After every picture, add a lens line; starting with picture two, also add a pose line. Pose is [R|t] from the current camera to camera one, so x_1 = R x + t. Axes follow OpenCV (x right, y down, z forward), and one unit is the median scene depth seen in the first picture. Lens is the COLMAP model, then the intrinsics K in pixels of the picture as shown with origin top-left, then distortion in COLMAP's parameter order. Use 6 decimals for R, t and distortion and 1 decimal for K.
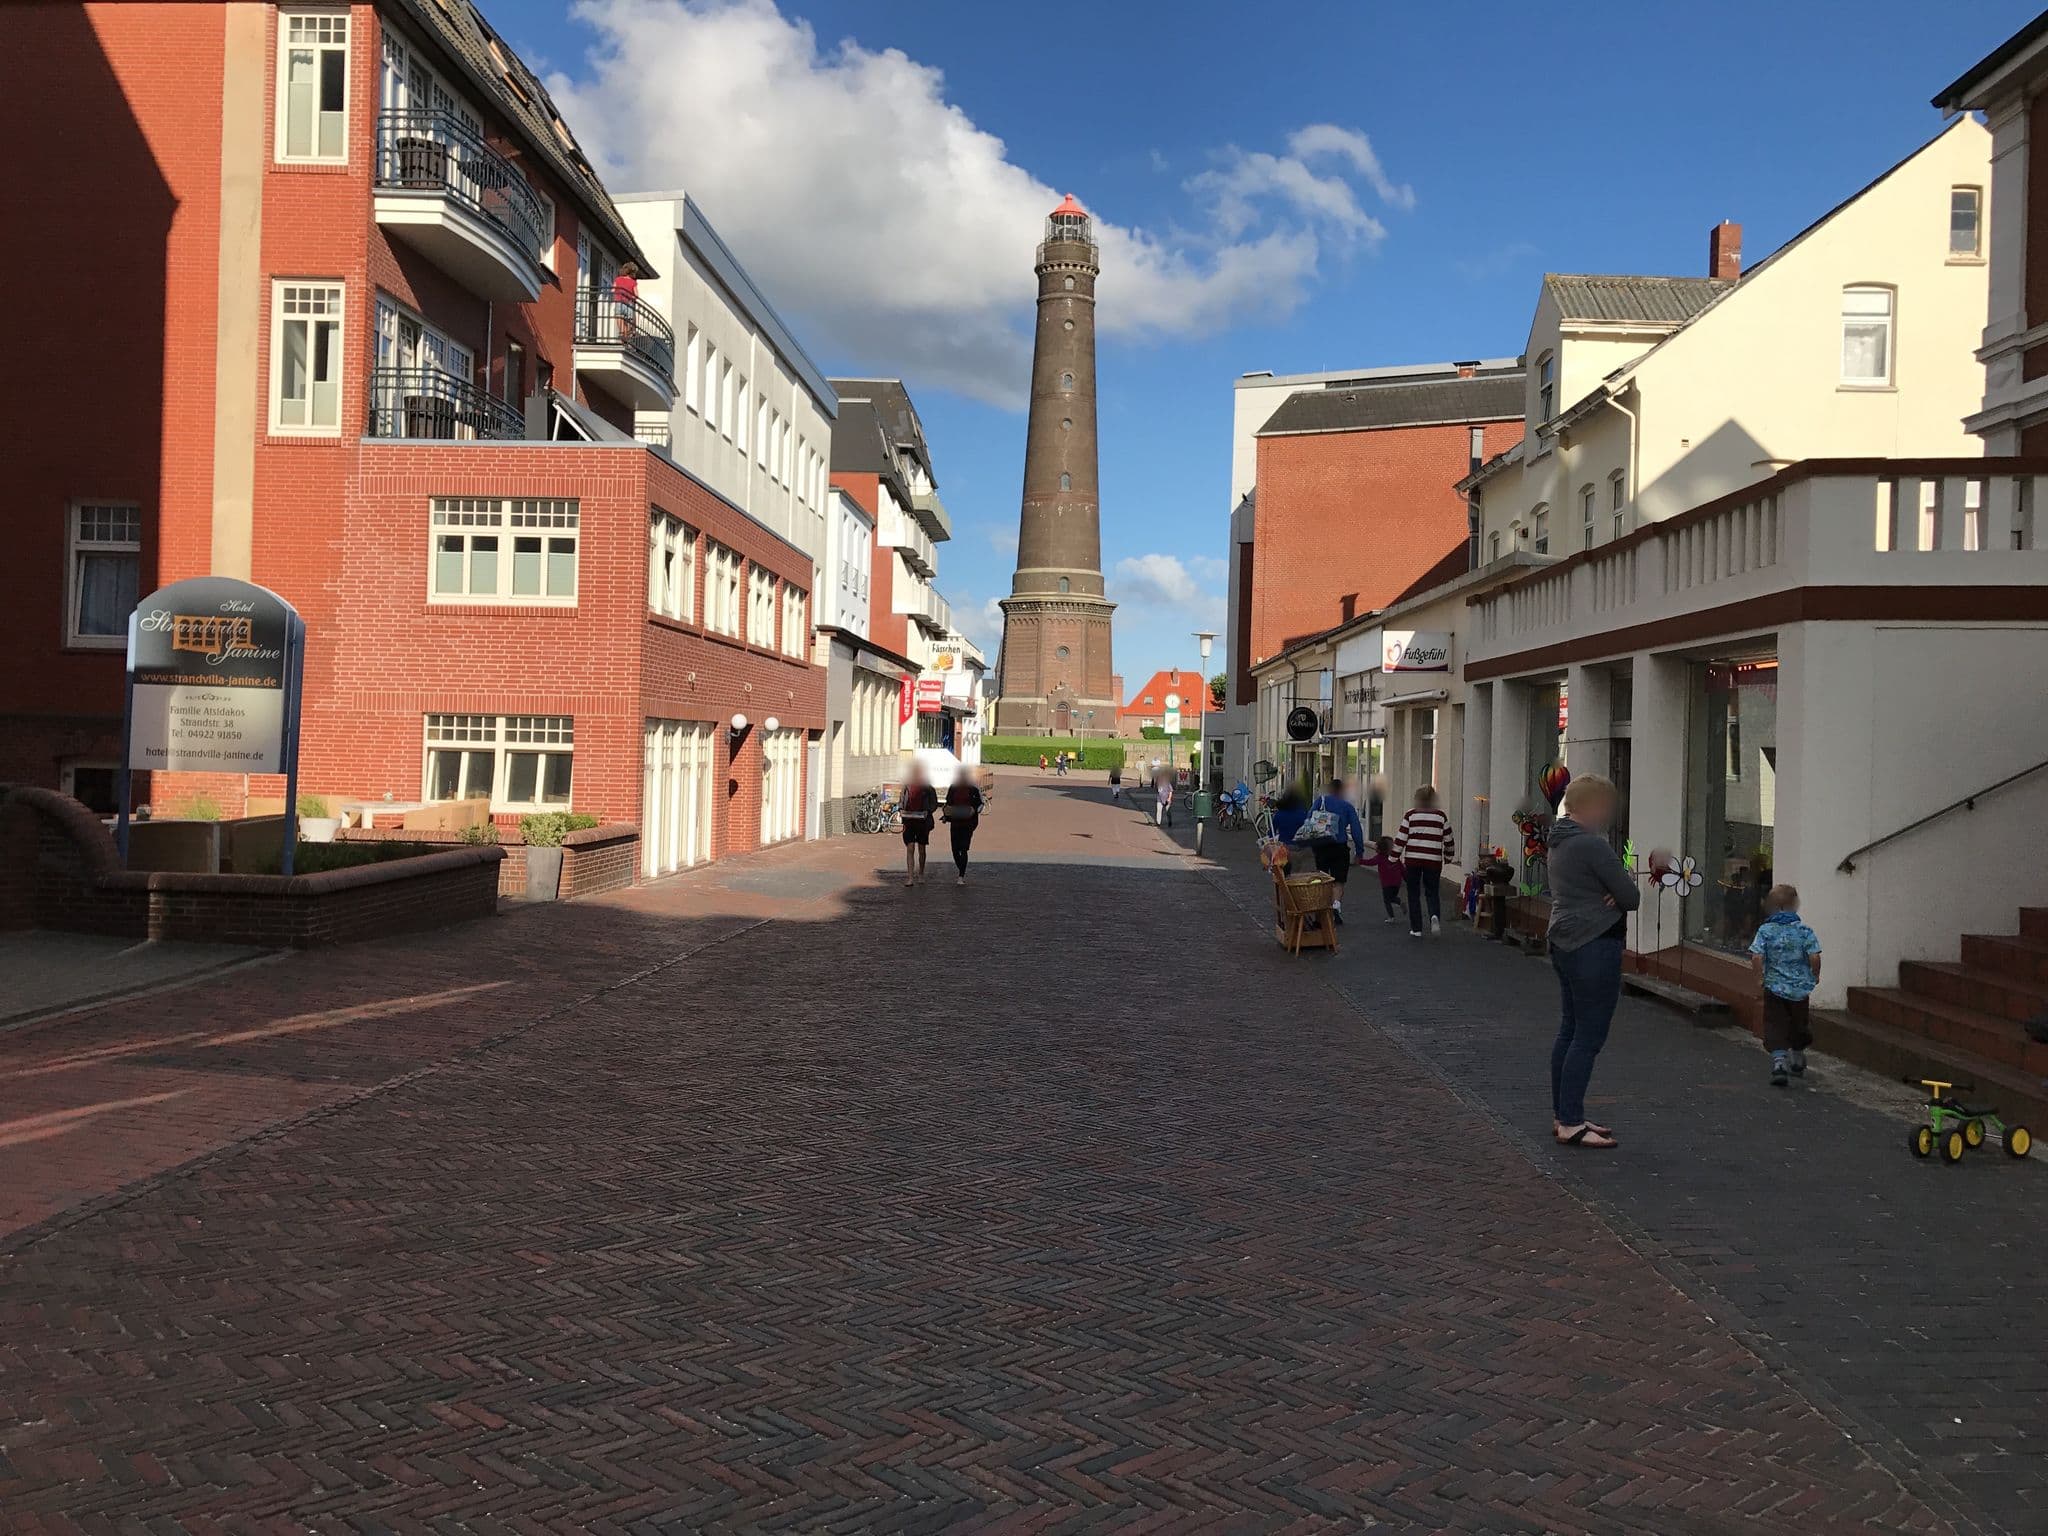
lens RADIAL K [[1672.4, 0, 1024.1], [0, 1672.4, 762.8], [0, 0, 1]] dist [-0.000013, -0.000078]
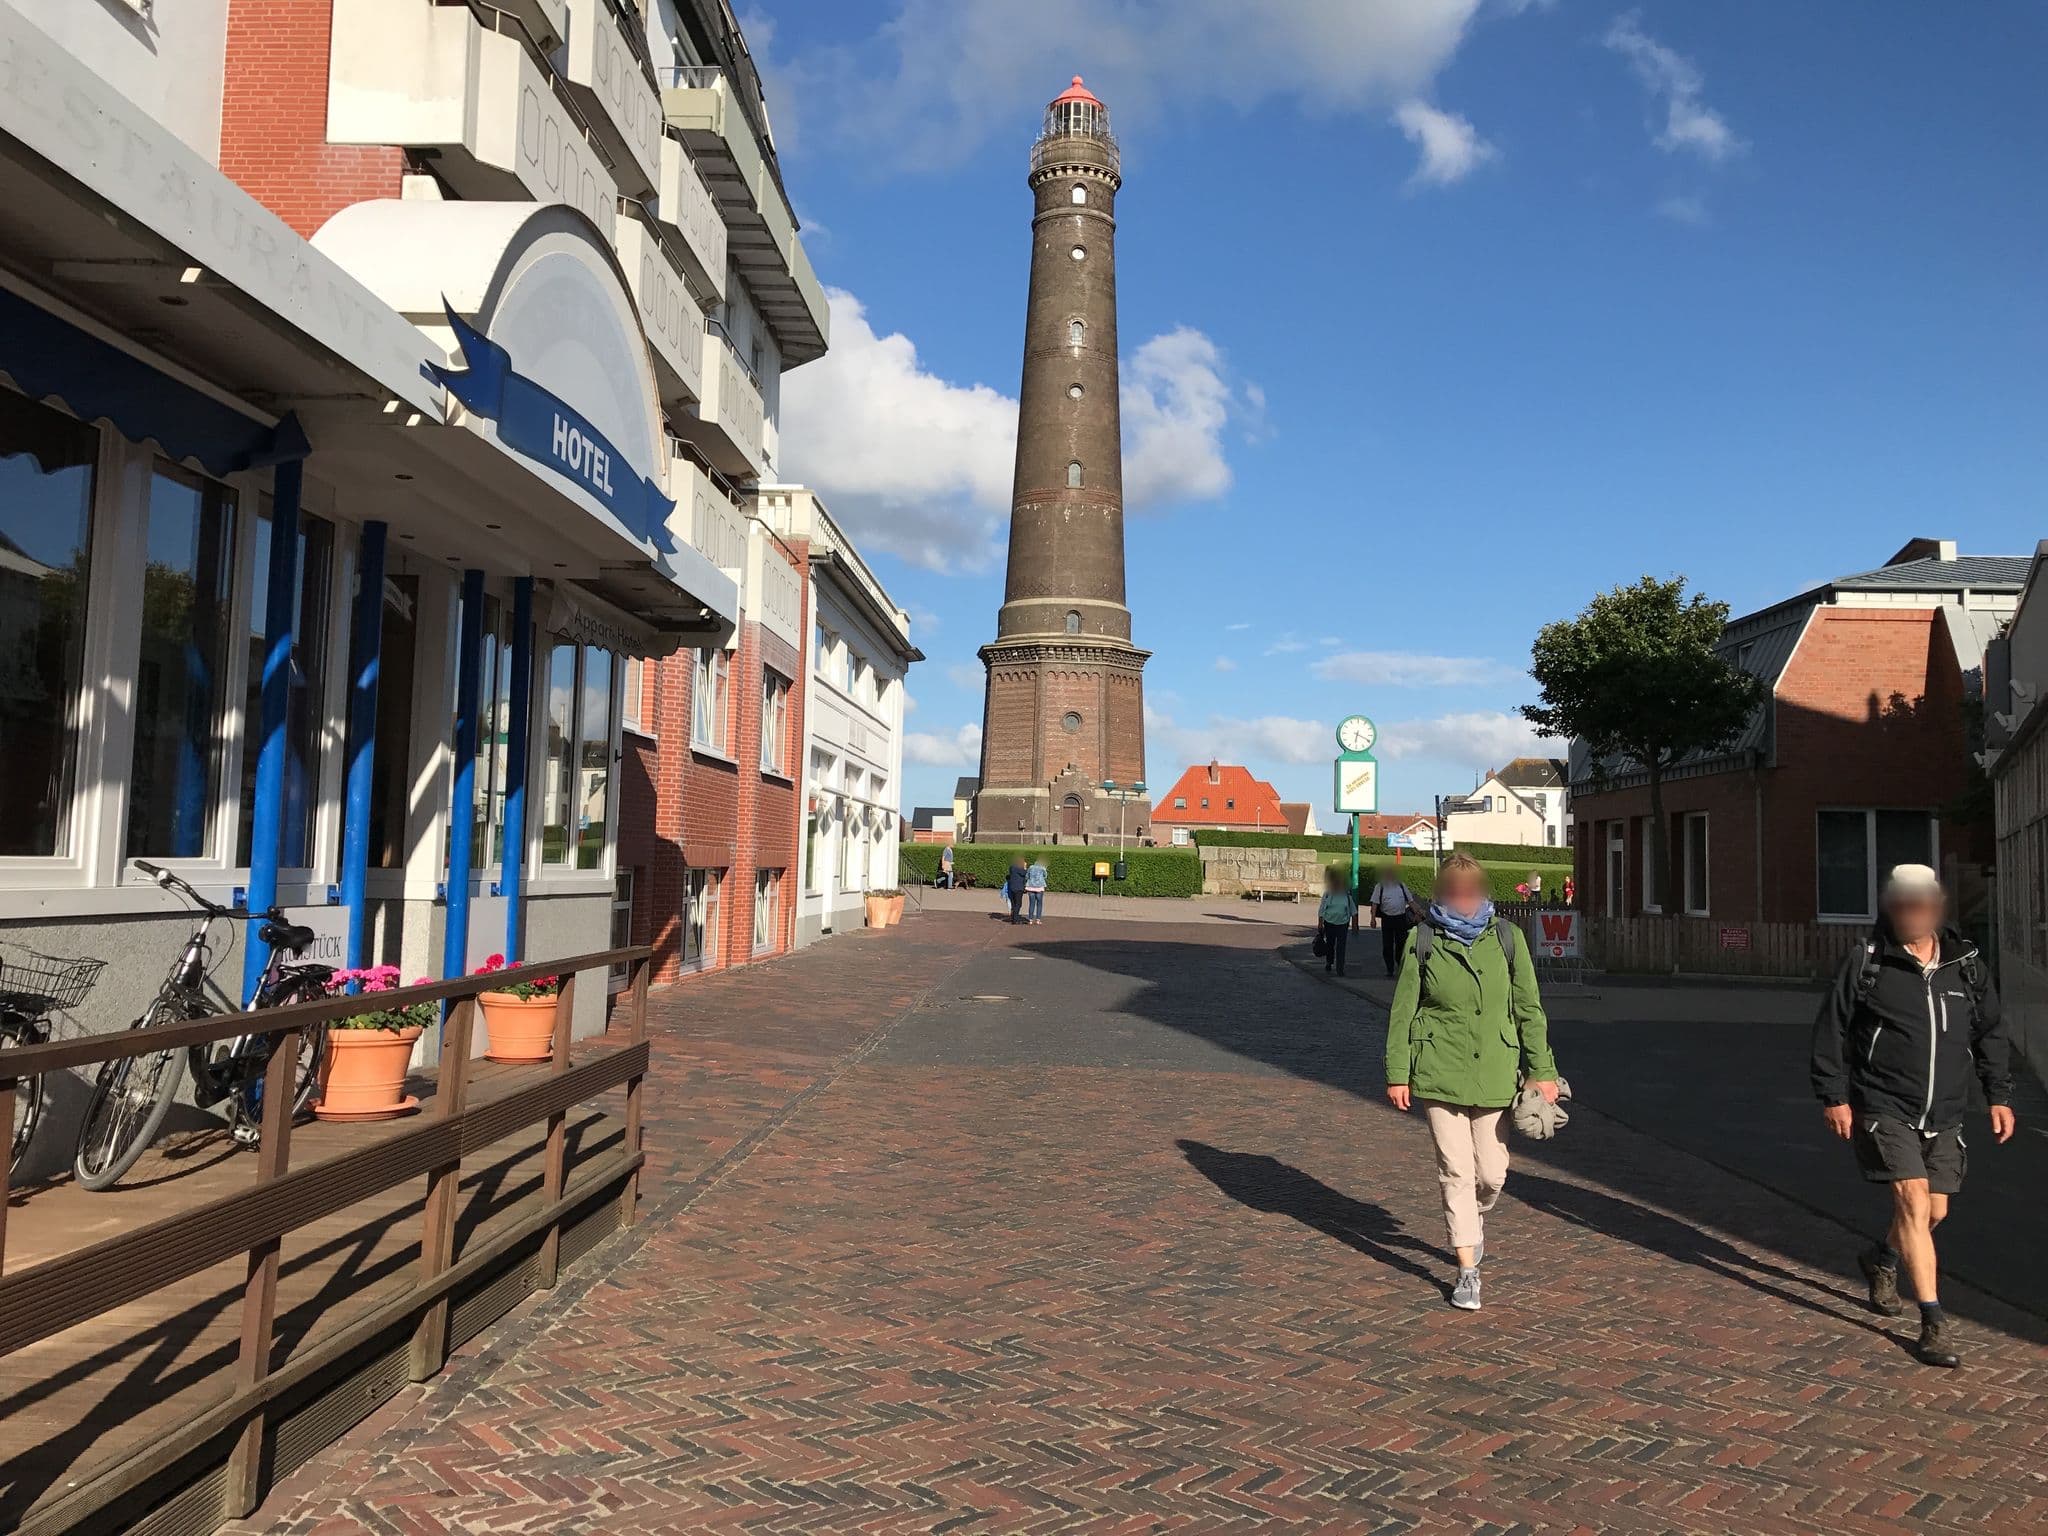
lens RADIAL K [[1672.4, 0, 1027.0], [0, 1672.4, 760.0], [0, 0, 1]] dist [-0.000013, -0.000078]
pose [[0.999989, -0.002852, 0.003643, 0.002415], [0.003118, 0.997180, -0.074980, 0.000378], [-0.003419, 0.074991, 0.997178, 0.324337]]
